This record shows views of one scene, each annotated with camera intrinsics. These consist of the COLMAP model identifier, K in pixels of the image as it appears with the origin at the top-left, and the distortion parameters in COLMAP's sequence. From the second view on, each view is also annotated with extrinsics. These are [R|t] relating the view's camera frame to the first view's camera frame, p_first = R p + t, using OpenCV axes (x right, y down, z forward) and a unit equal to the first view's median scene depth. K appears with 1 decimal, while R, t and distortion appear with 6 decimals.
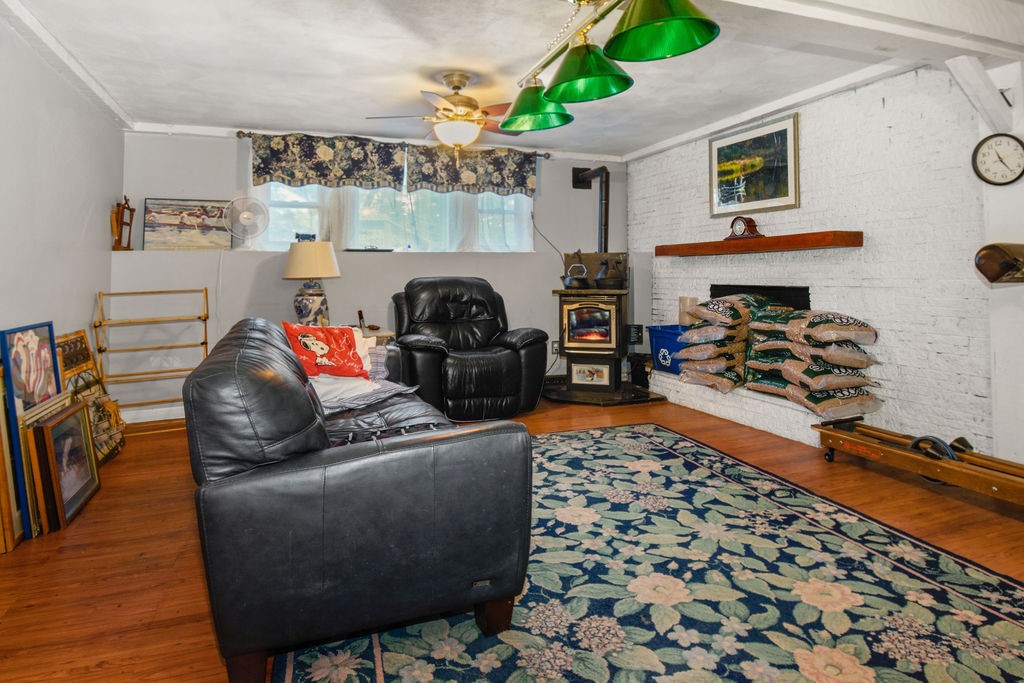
lens RADIAL K [[588.2, 0, 510.8], [0, 588.2, 275.6], [0, 0, 1]] dist [0.030581, -0.027699]
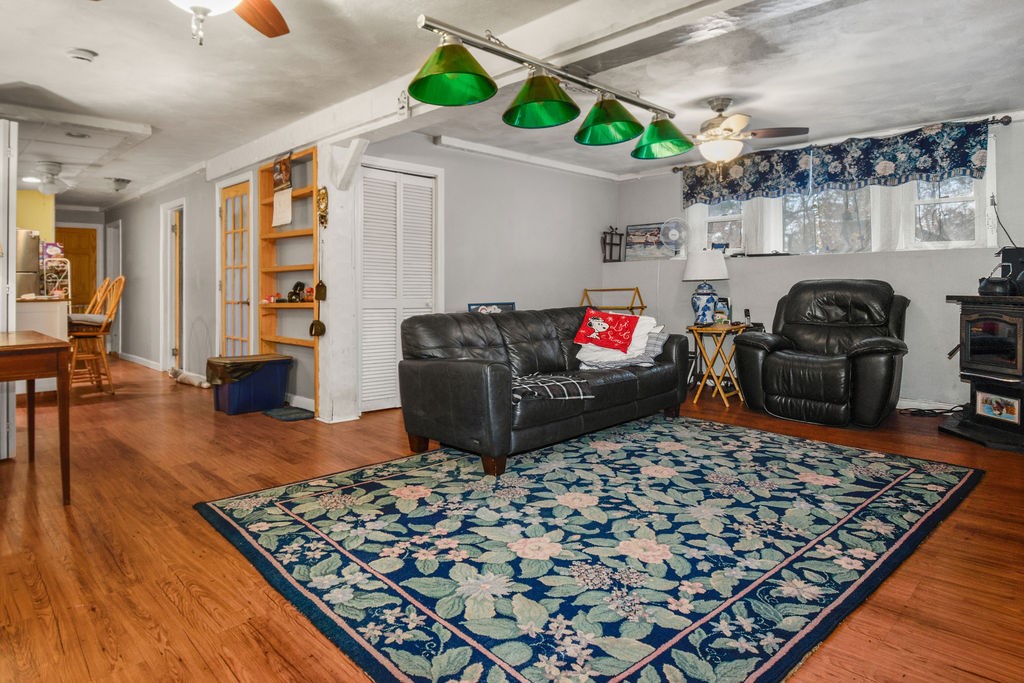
lens RADIAL K [[570.9, 0, 512.0], [0, 570.9, 341.5], [0, 0, 1]] dist [0.004688, -0.020482]
pose [[0.425485, 0.097855, -0.899659, 0.609534], [0.001972, 0.994034, 0.109052, 0.000201], [0.904963, -0.048174, 0.422753, 0.130314]]
